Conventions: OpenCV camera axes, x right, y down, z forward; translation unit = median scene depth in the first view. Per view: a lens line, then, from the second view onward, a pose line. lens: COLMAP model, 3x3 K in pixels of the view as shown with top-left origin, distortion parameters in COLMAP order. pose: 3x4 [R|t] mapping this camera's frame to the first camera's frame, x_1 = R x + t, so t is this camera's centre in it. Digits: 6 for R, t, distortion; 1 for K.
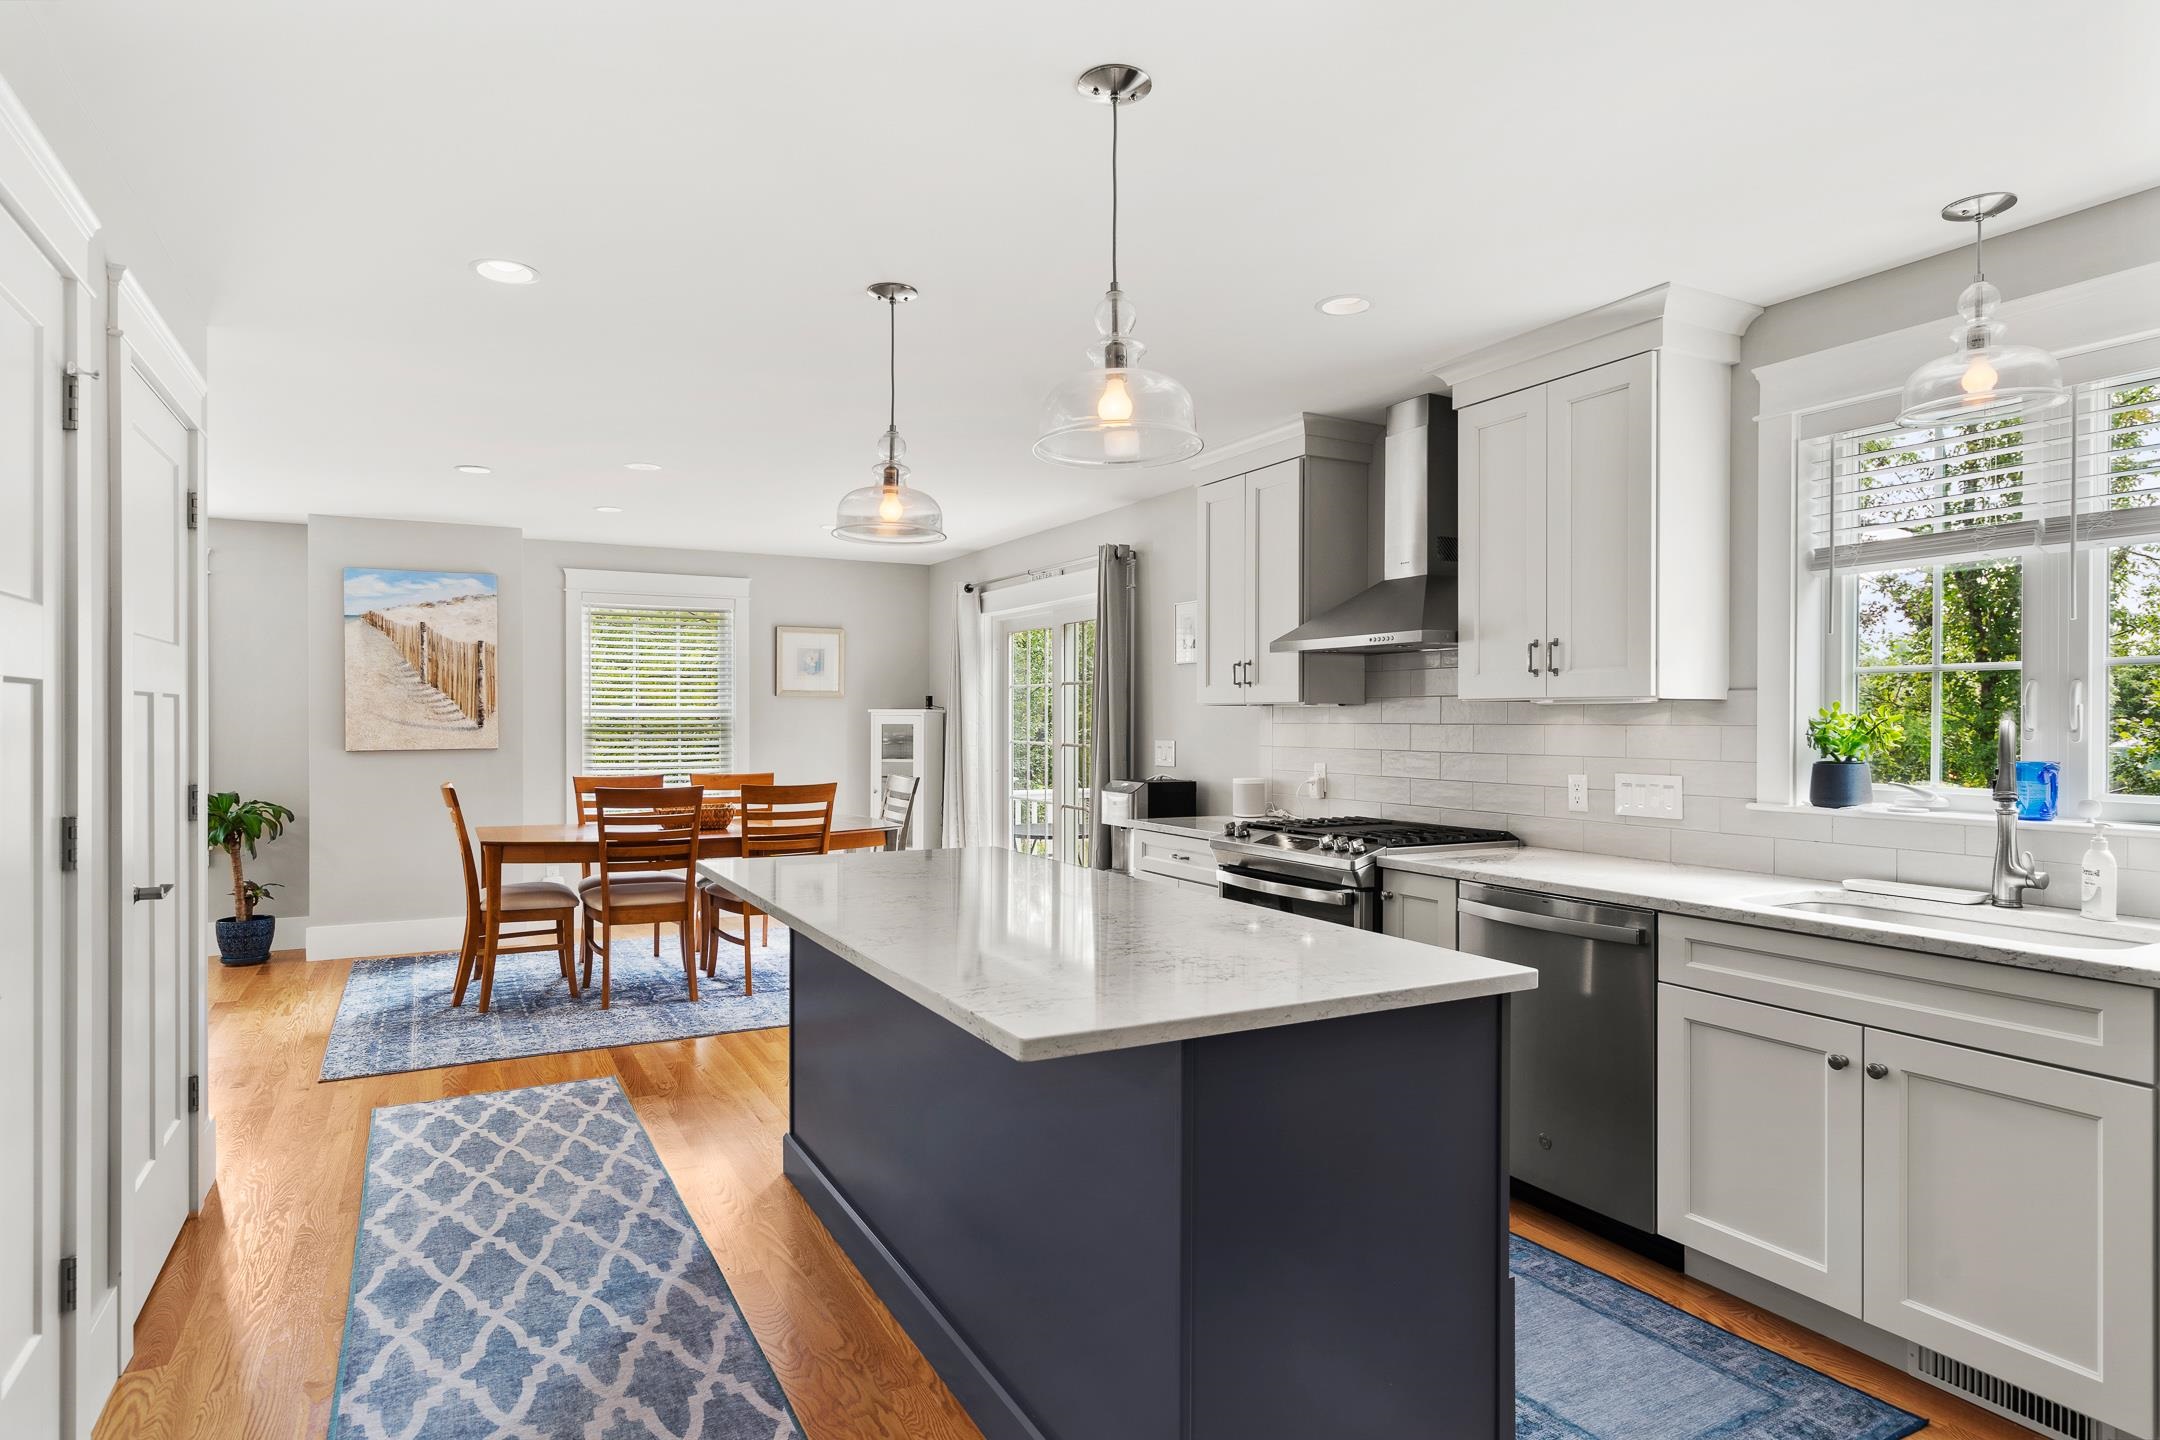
lens RADIAL K [[1193.6, 0, 1073.7], [0, 1193.6, 723.5], [0, 0, 1]] dist [0.015234, 0.003063]
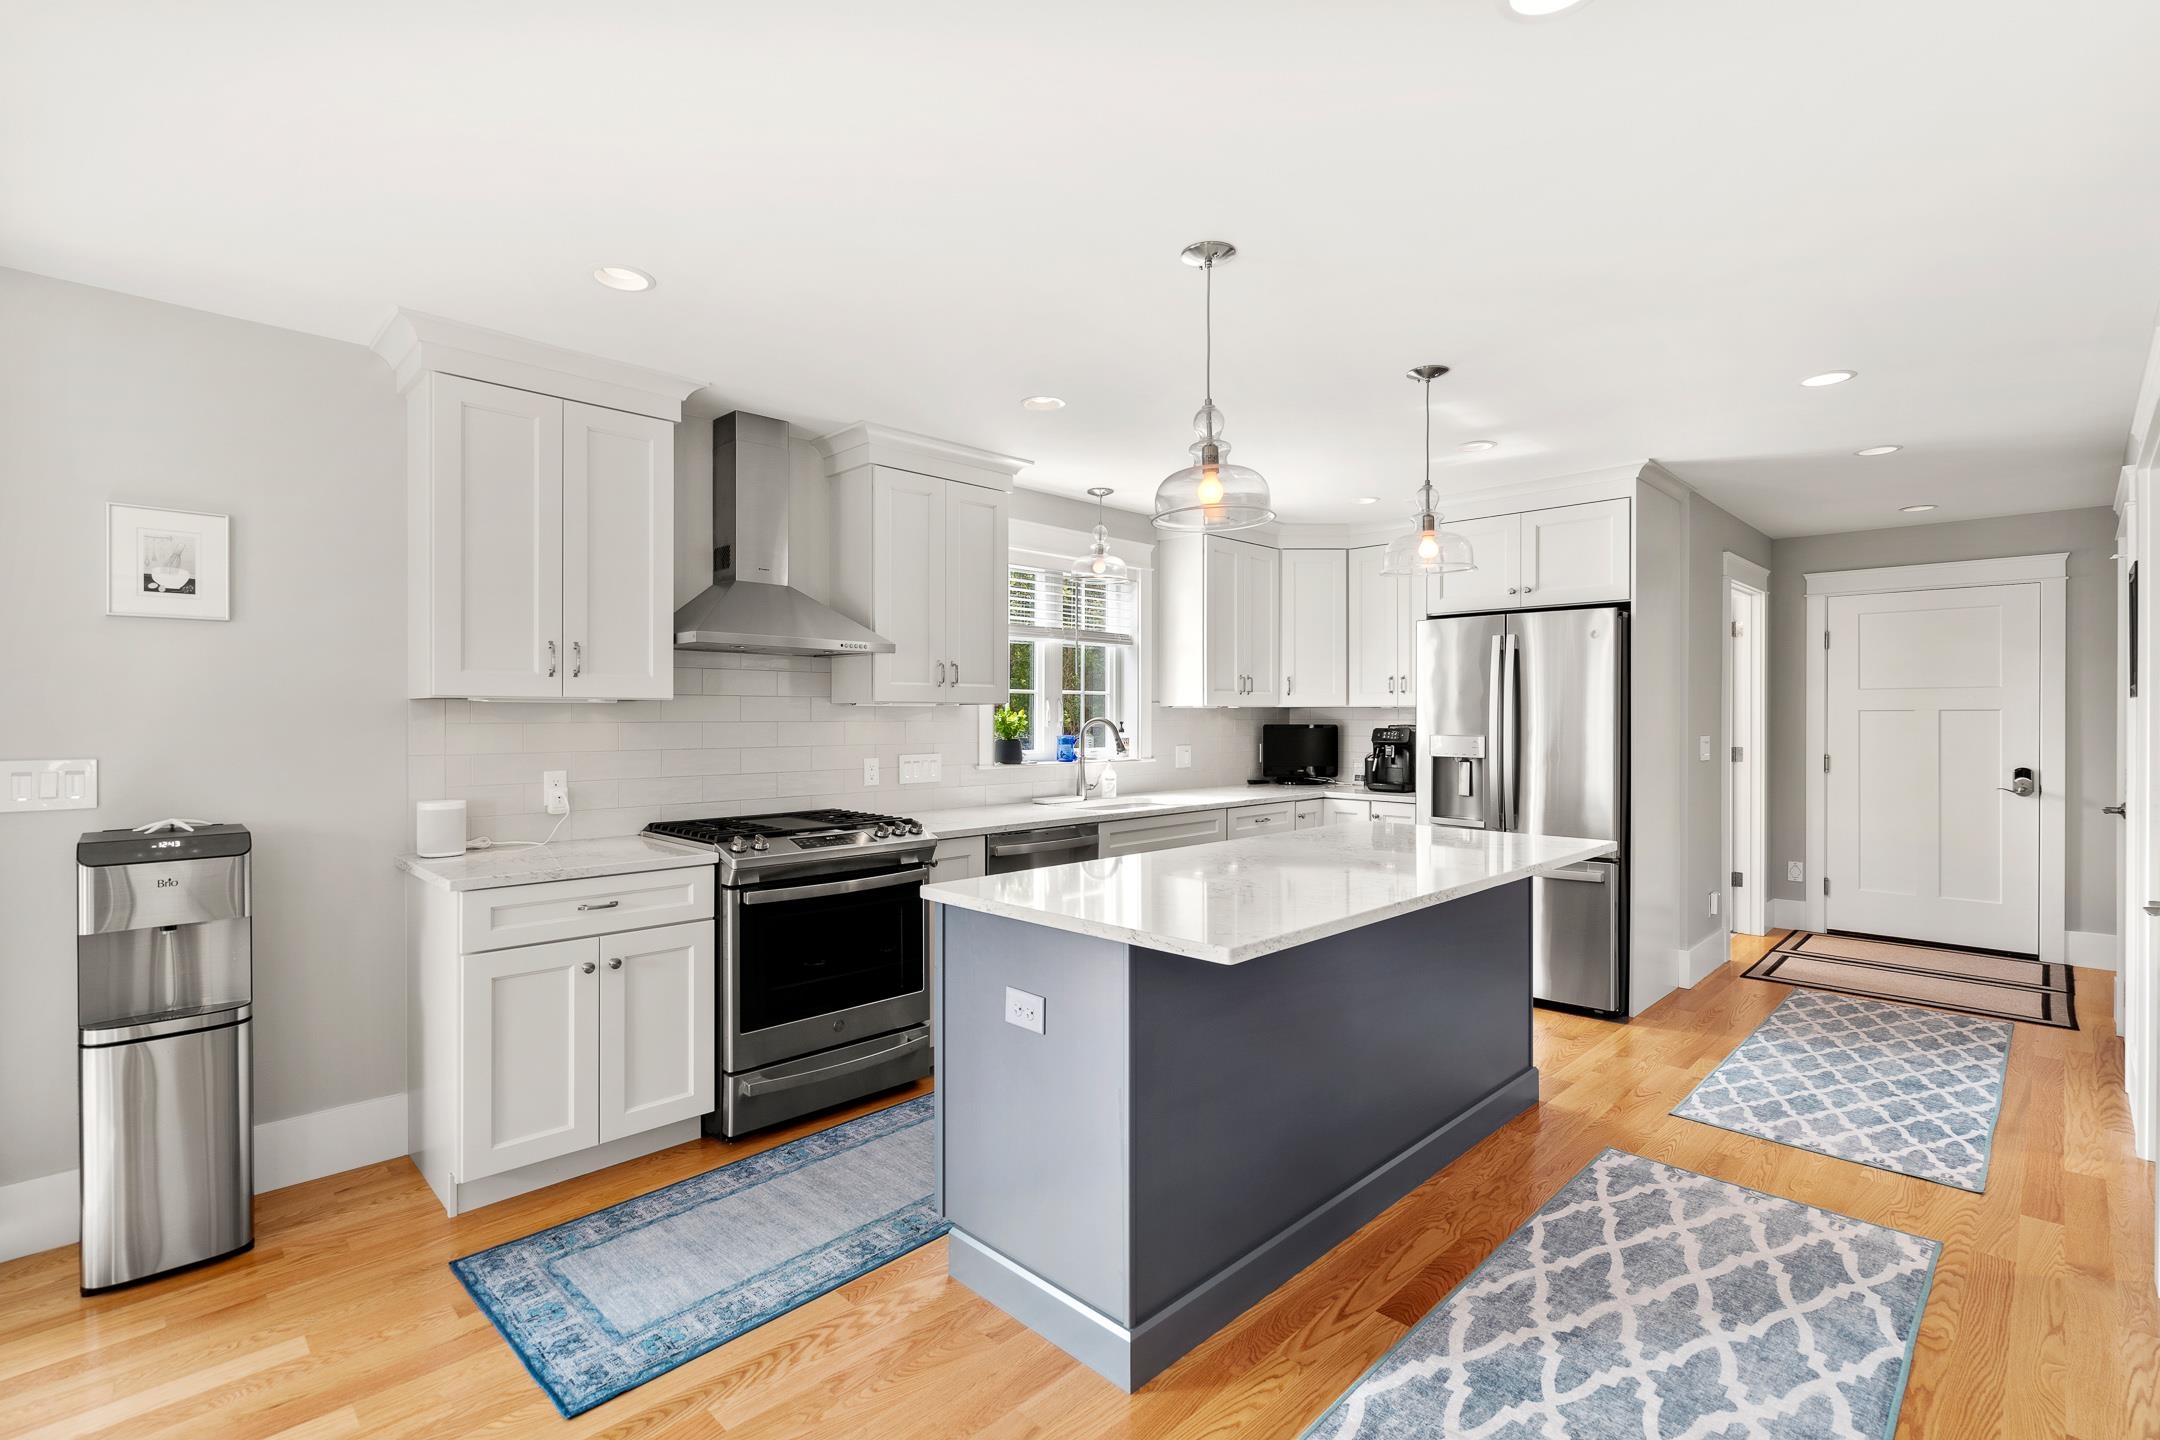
lens RADIAL K [[990.0, 0, 1073.1], [0, 990.0, 721.1], [0, 0, 1]] dist [-0.002910, 0.003710]
pose [[-0.287403, -0.002979, 0.957805, -0.638799], [0.006148, 0.999969, 0.004955, -0.003120], [-0.957790, 0.007313, -0.287376, 0.996480]]
